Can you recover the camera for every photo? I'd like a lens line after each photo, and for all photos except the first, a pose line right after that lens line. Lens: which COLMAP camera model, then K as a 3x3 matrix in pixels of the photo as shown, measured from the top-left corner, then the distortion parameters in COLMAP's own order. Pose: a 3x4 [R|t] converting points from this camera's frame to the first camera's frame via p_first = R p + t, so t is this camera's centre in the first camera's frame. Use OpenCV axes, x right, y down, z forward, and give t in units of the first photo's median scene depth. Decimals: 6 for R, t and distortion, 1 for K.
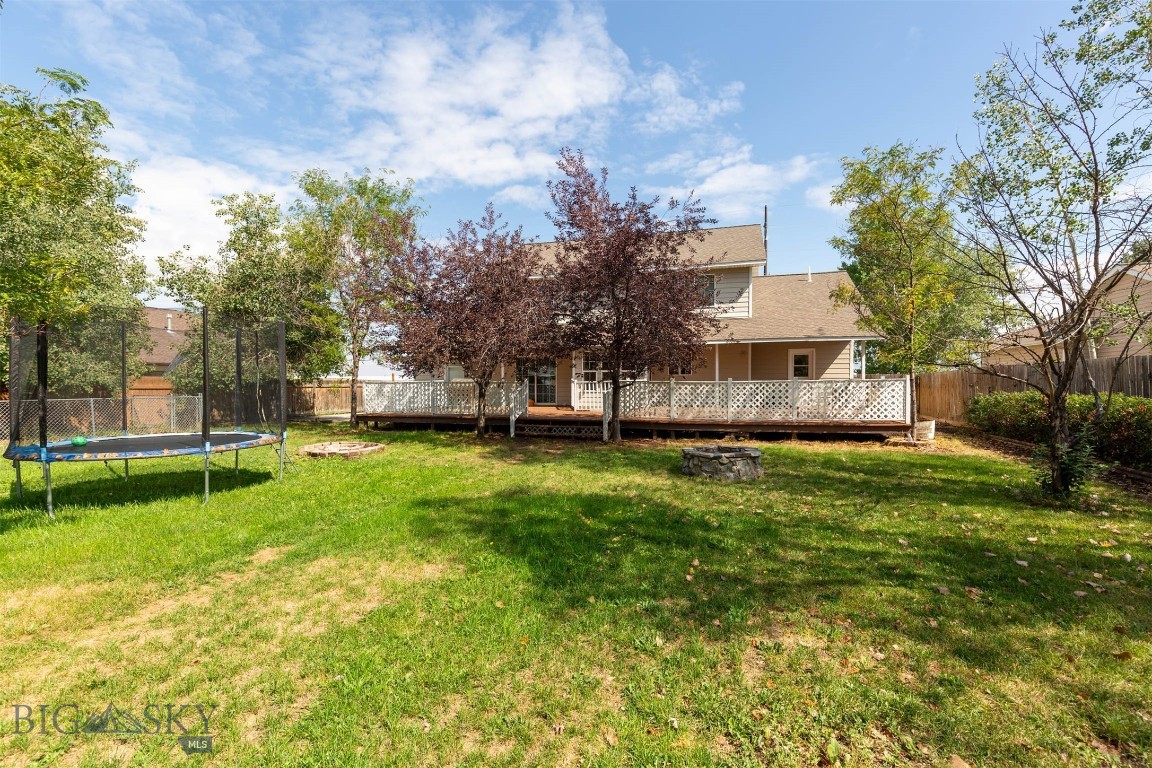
lens RADIAL K [[532.3, 0, 576.0], [0, 532.3, 384.0], [0, 0, 1]] dist [0.003322, 0.000117]
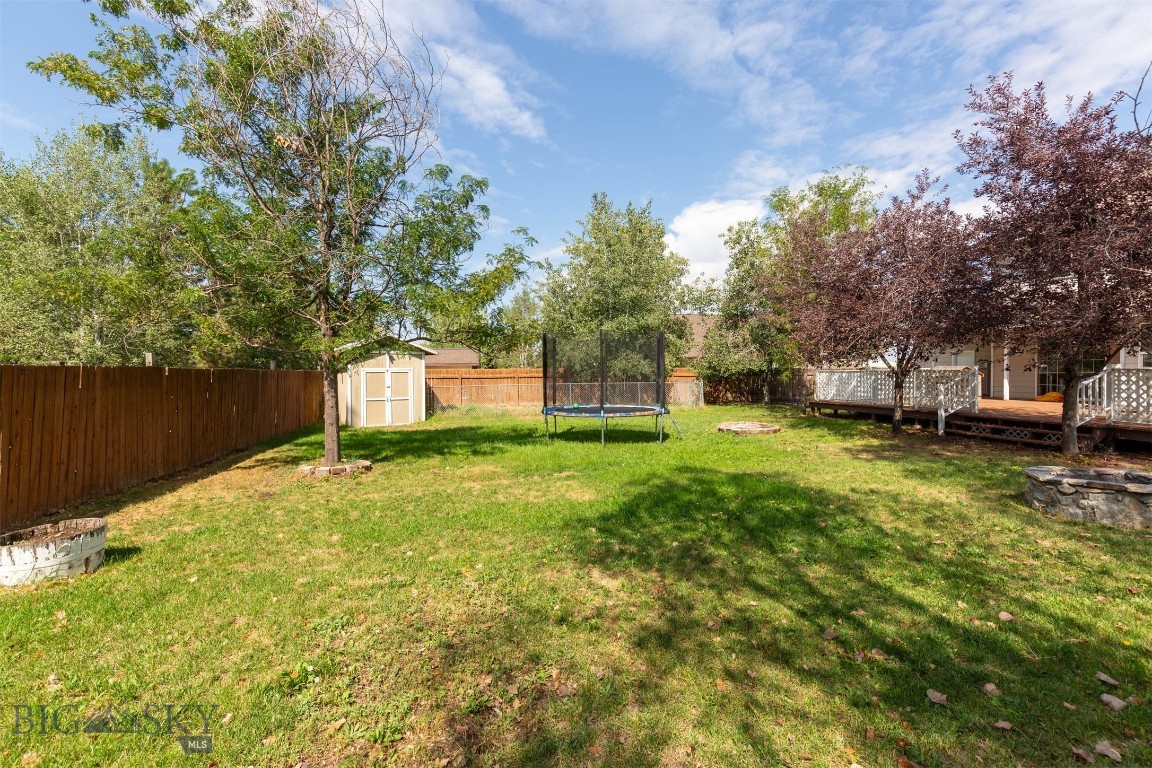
lens RADIAL K [[525.6, 0, 576.0], [0, 525.6, 384.0], [0, 0, 1]] dist [-0.002923, -0.000422]
pose [[0.469020, 0.016712, -0.883029, 0.313282], [0.007668, 0.999706, 0.022993, -0.006074], [0.883154, -0.017555, 0.468754, 0.071918]]
